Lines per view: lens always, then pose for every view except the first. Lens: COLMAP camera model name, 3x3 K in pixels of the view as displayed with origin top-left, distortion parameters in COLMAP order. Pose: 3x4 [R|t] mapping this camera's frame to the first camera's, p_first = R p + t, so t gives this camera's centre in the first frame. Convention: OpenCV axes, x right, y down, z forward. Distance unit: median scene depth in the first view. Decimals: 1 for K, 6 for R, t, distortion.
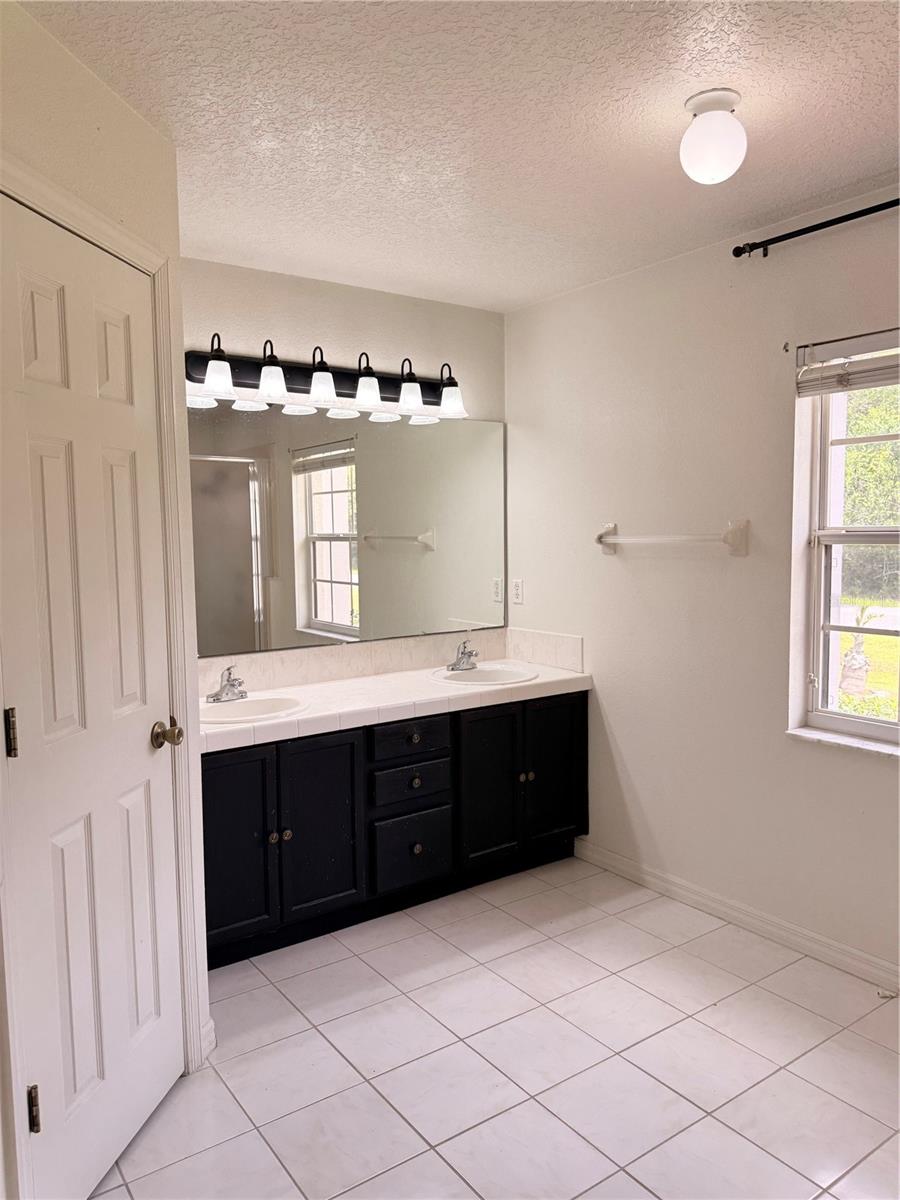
lens RADIAL K [[838.5, 0, 454.9], [0, 838.5, 603.2], [0, 0, 1]] dist [0.059789, -0.072026]
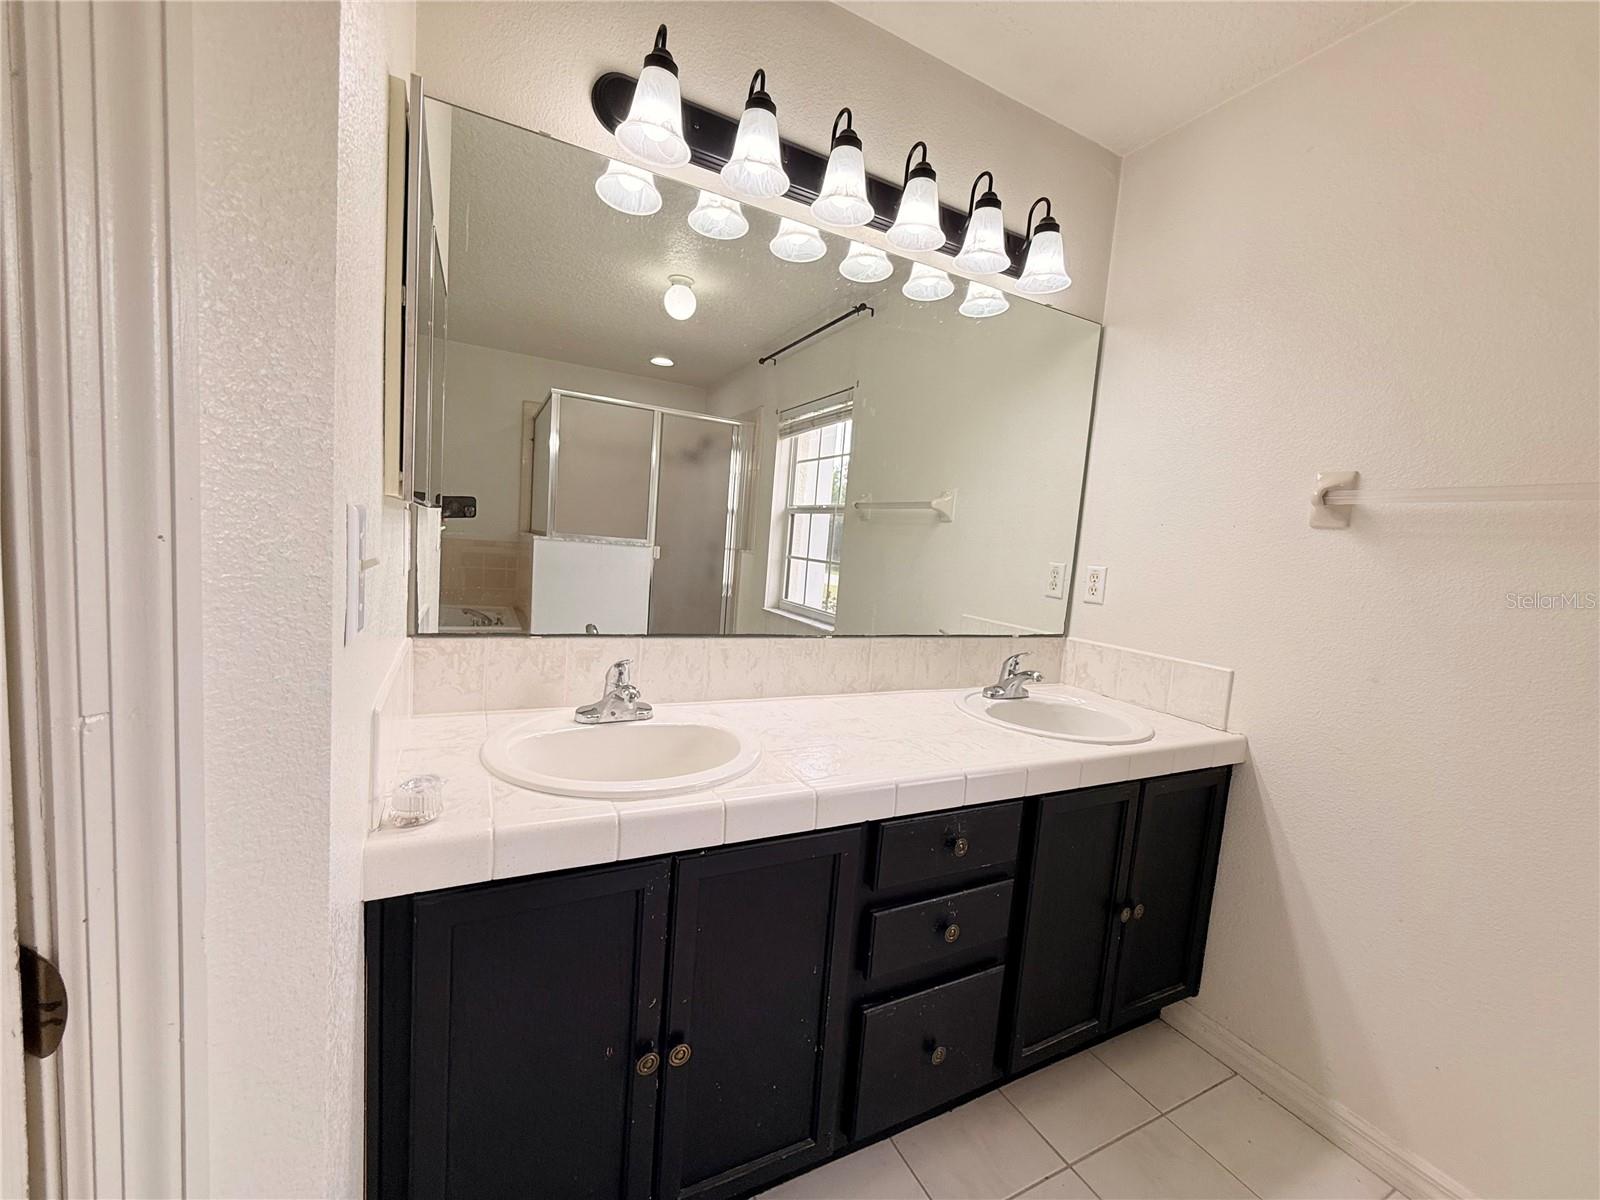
lens RADIAL K [[638.2, 0, 797.9], [0, 638.2, 609.1], [0, 0, 1]] dist [0.000073, 0.000976]
pose [[0.984224, 0.104505, -0.142763, -0.079905], [-0.102144, 0.994485, 0.023786, 0.016845], [0.144461, -0.008829, 0.989471, 0.477980]]
